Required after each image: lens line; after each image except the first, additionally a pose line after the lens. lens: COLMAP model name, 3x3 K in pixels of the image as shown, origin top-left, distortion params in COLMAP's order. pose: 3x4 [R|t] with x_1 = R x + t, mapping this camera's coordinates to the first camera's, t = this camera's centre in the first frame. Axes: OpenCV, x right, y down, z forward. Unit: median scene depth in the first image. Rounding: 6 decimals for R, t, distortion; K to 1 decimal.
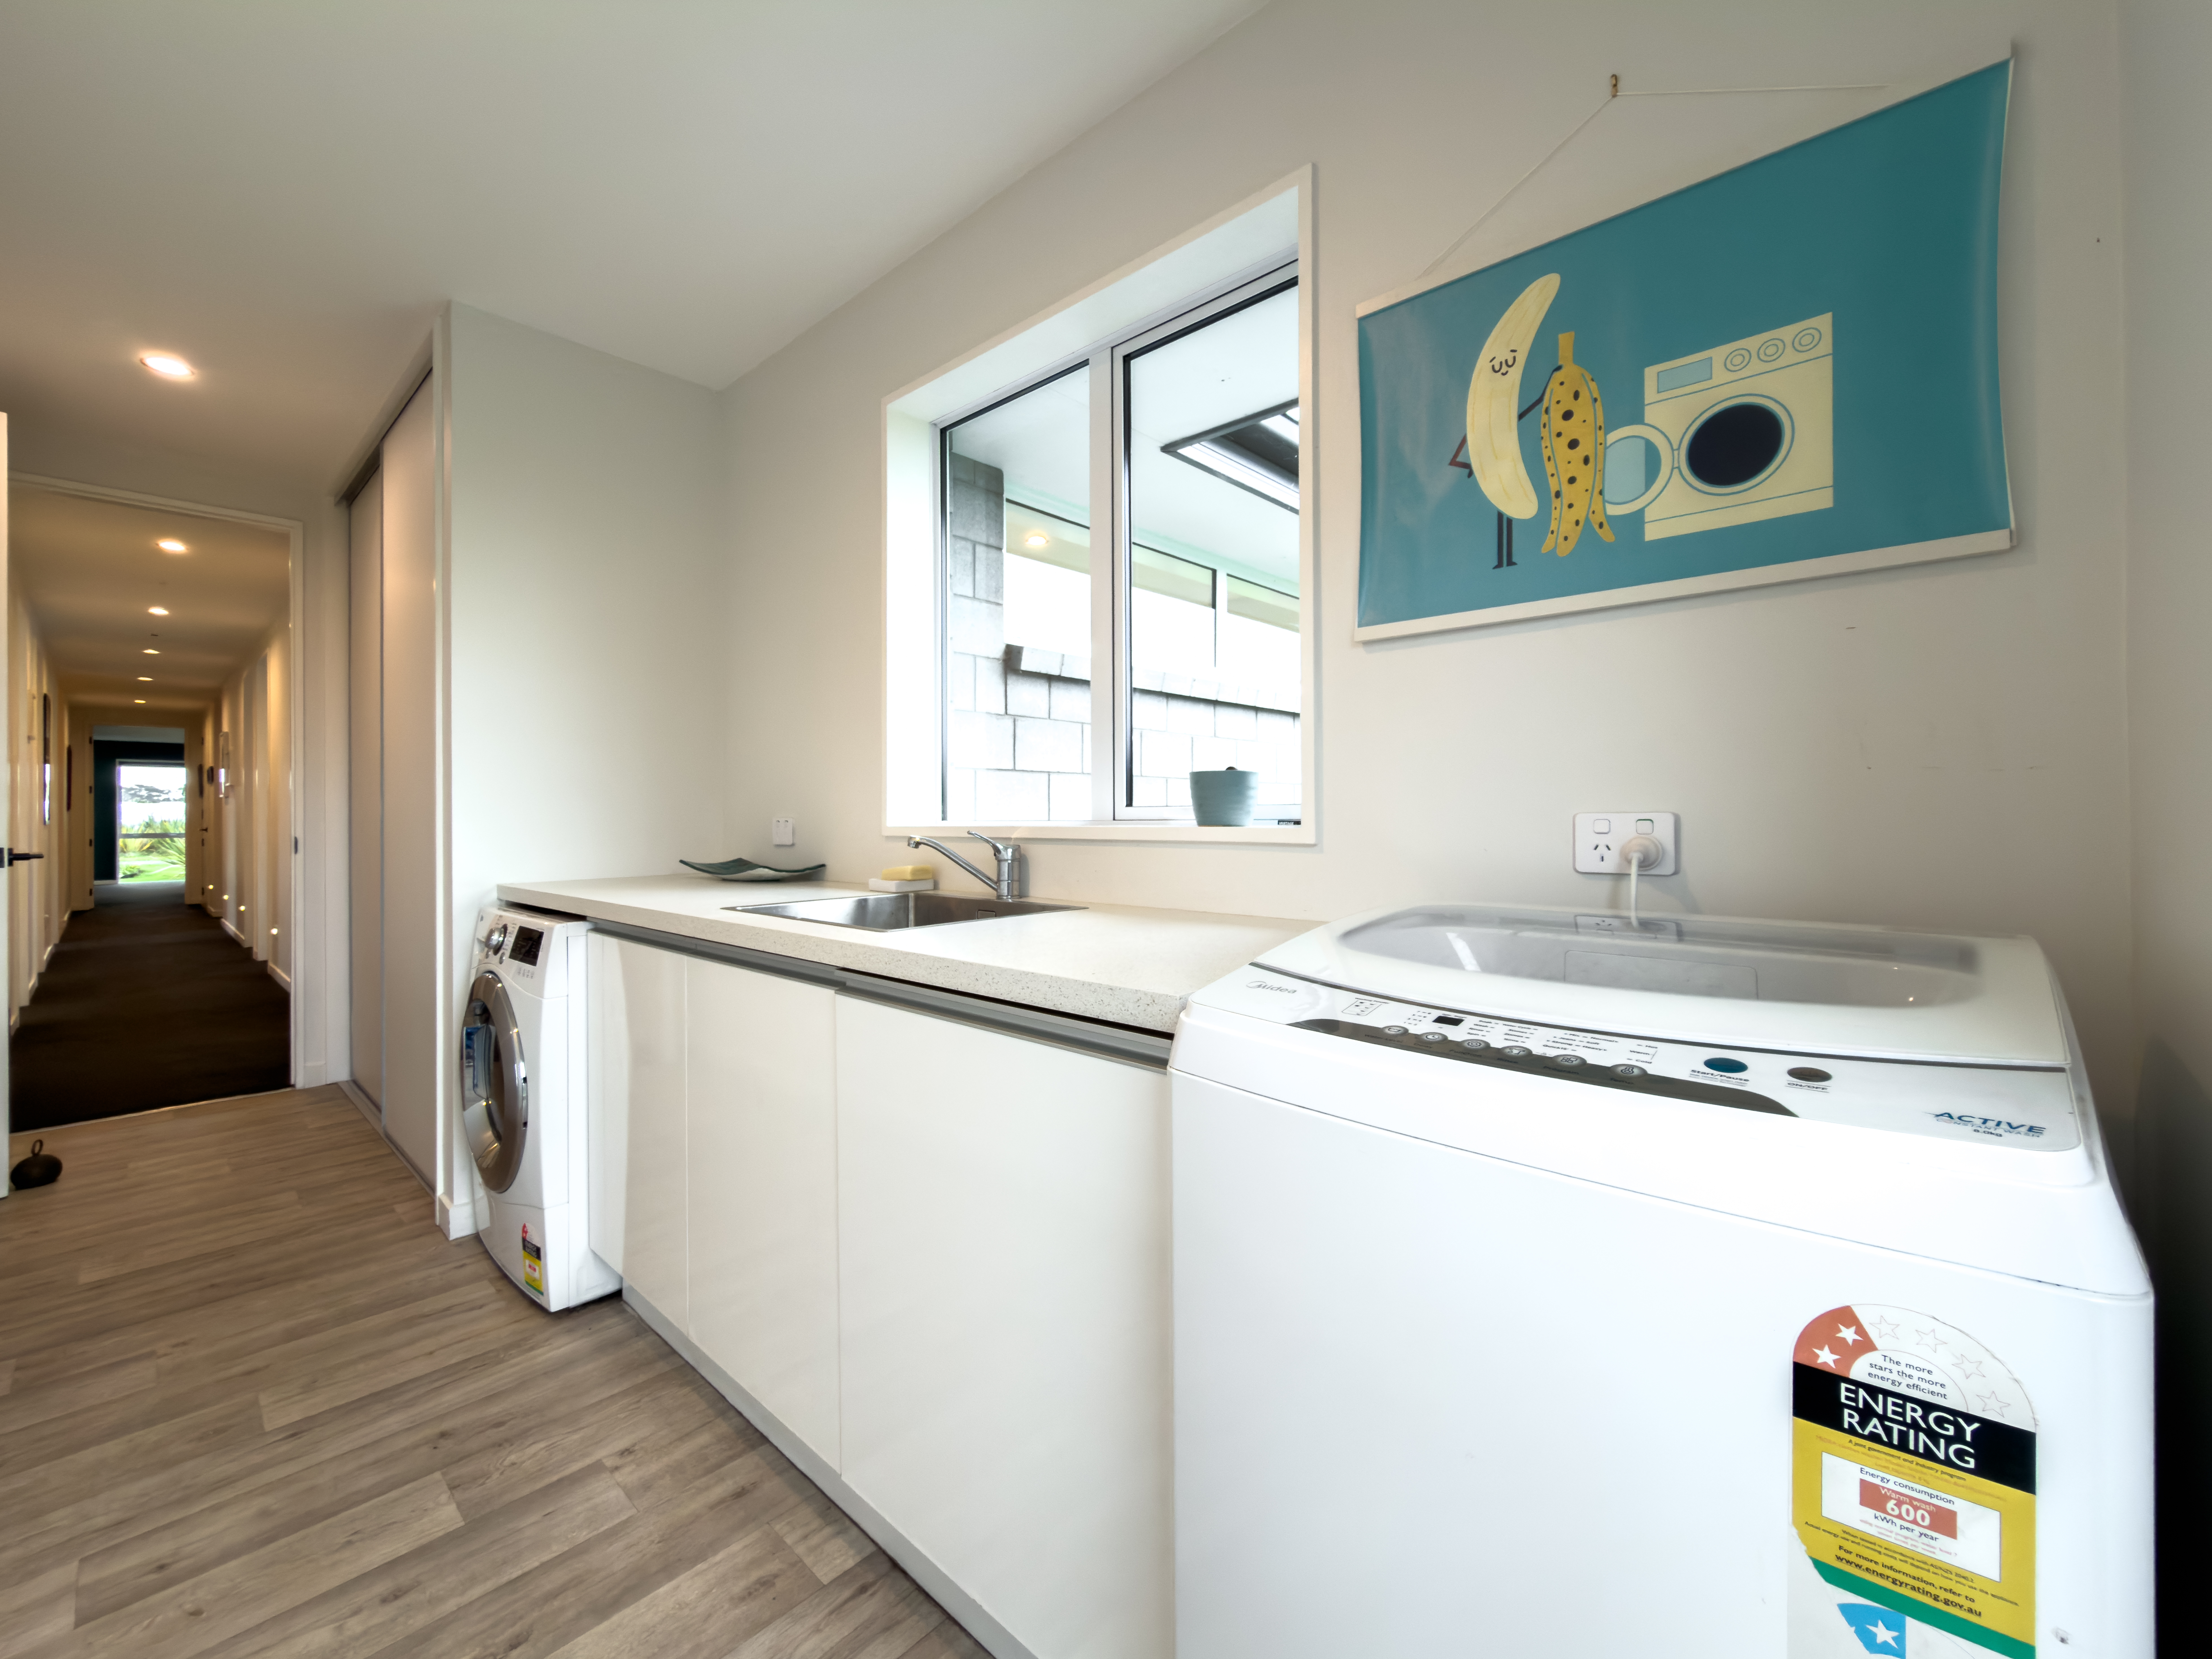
lens RADIAL K [[898.4, 0, 1102.5], [0, 898.4, 820.7], [0, 0, 1]] dist [0.003351, 0.000260]
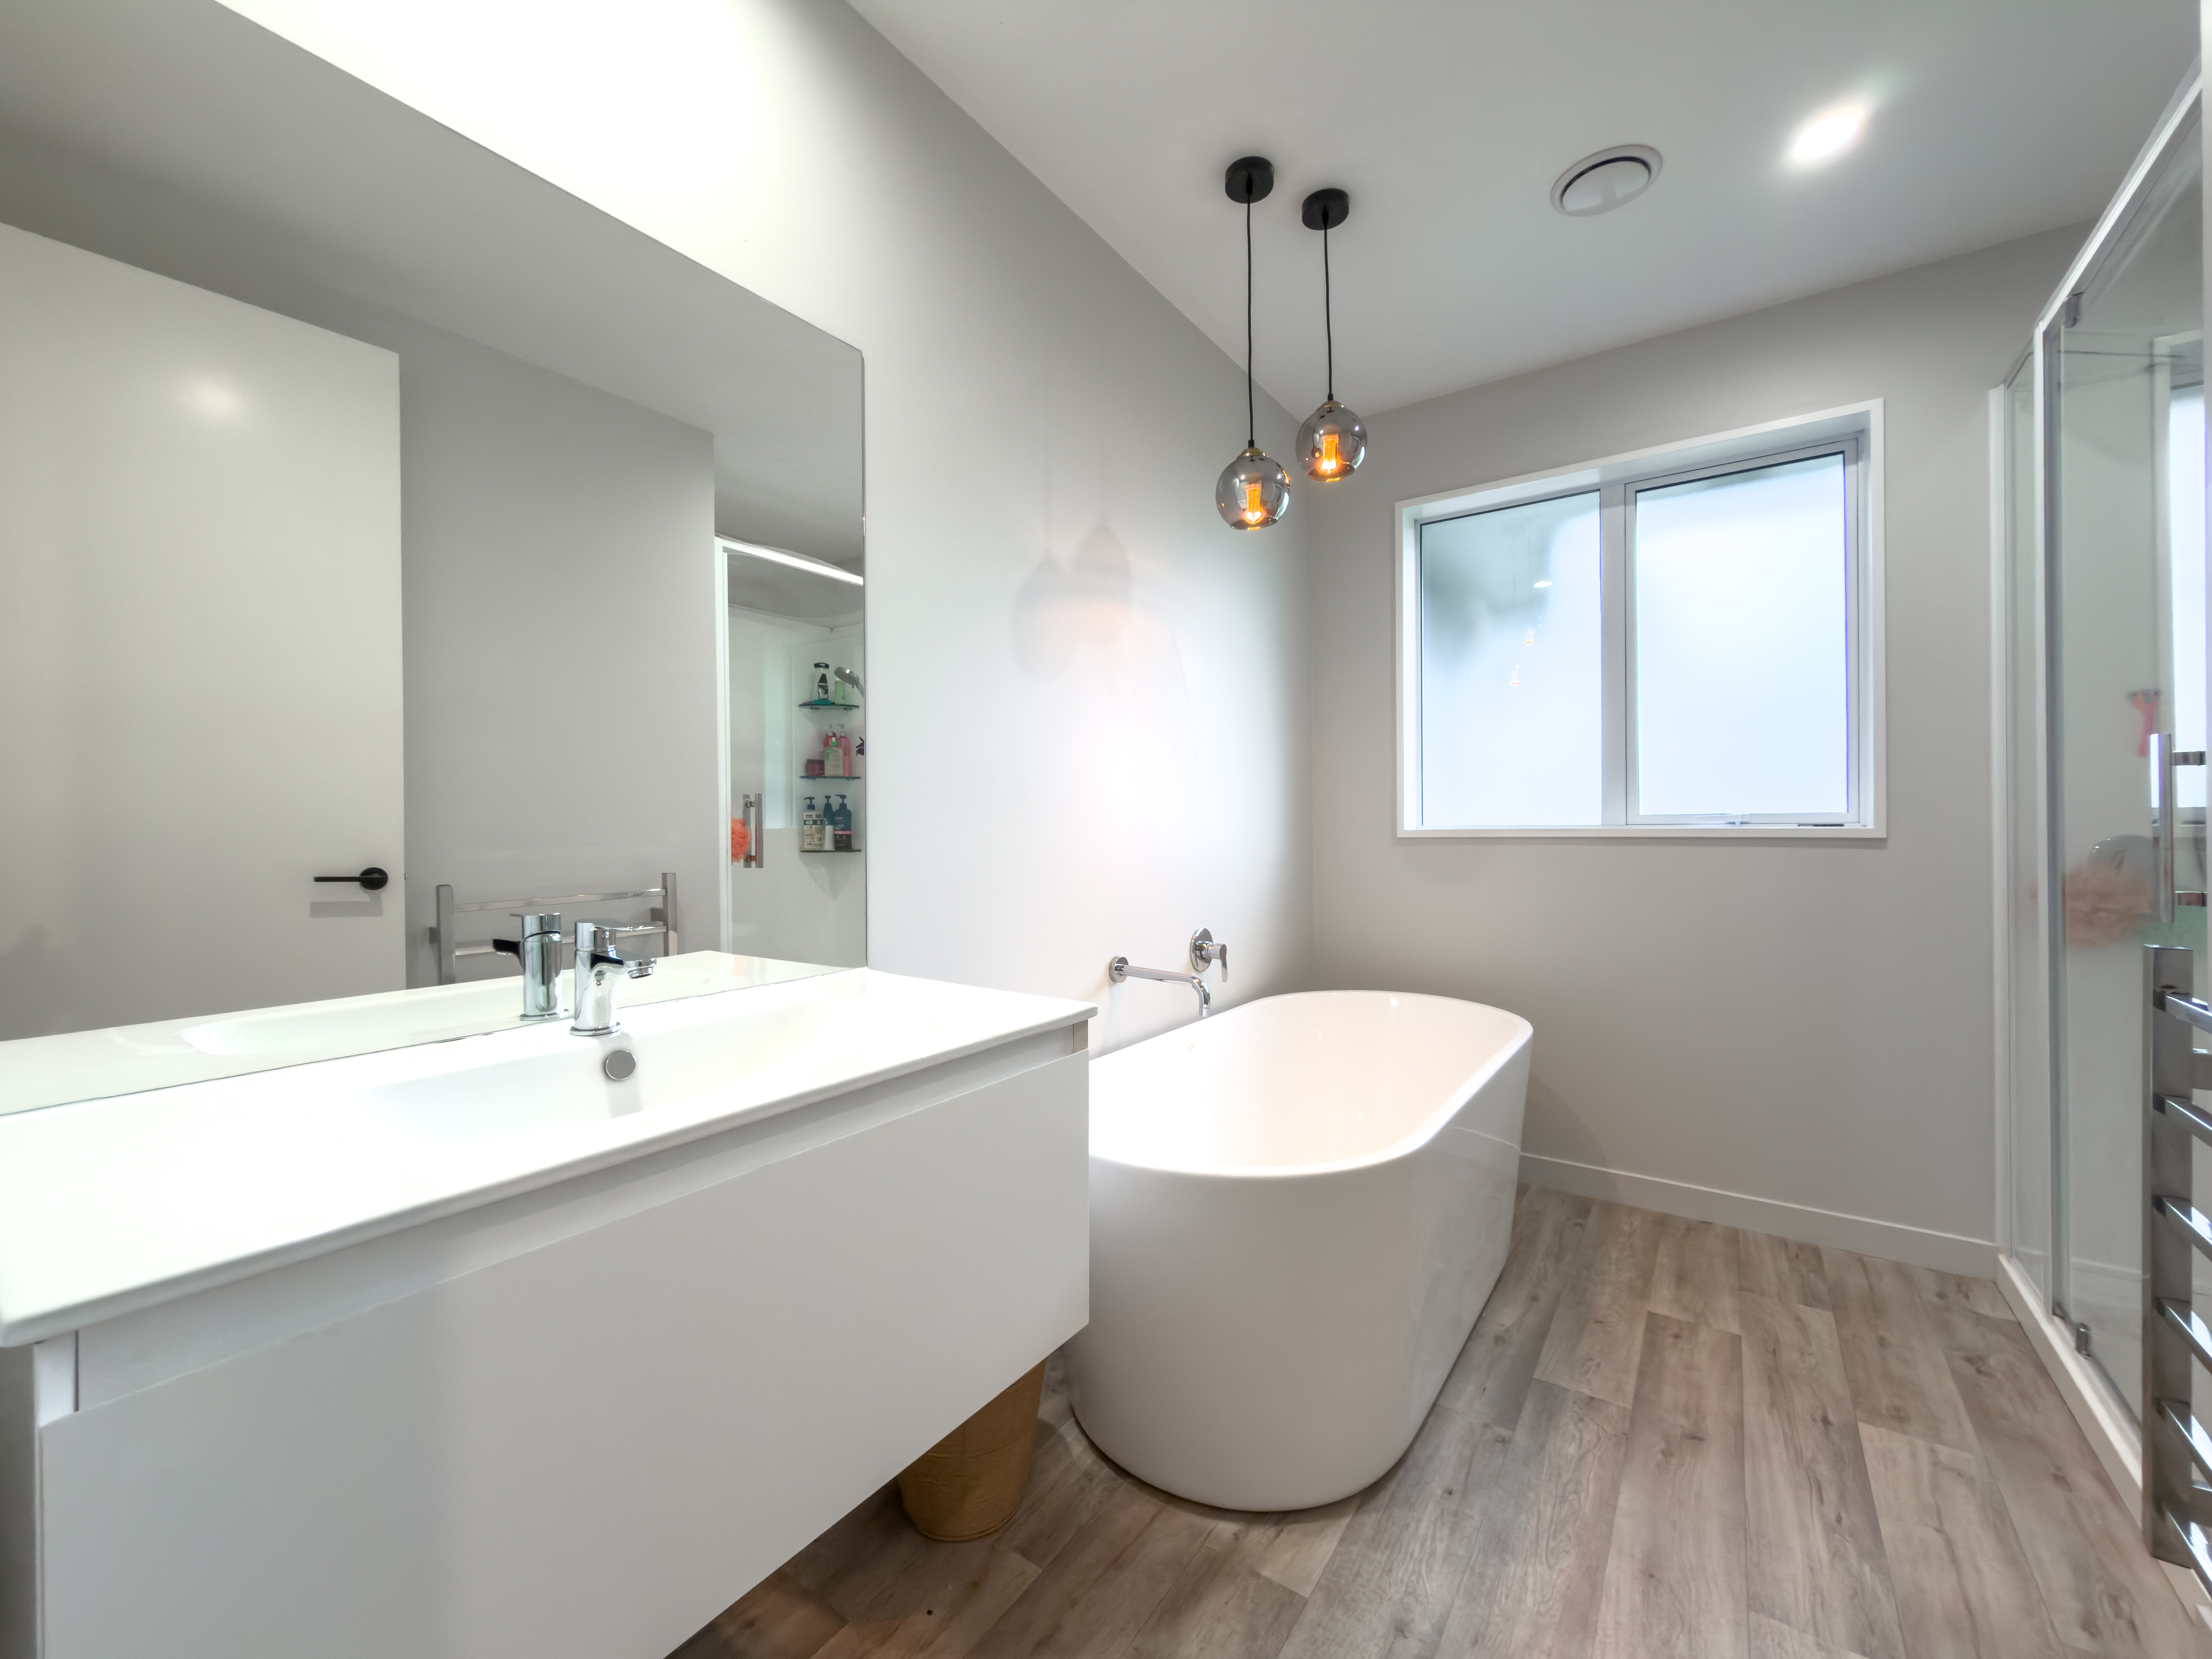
lens RADIAL K [[898.4, 0, 1101.9], [0, 898.4, 824.5], [0, 0, 1]] dist [0.003351, 0.000260]
pose [[-0.990645, 0.013404, -0.135802, 0.058800], [0.012937, 0.999907, 0.004321, -0.019503], [0.135847, 0.002524, -0.990727, 2.041801]]
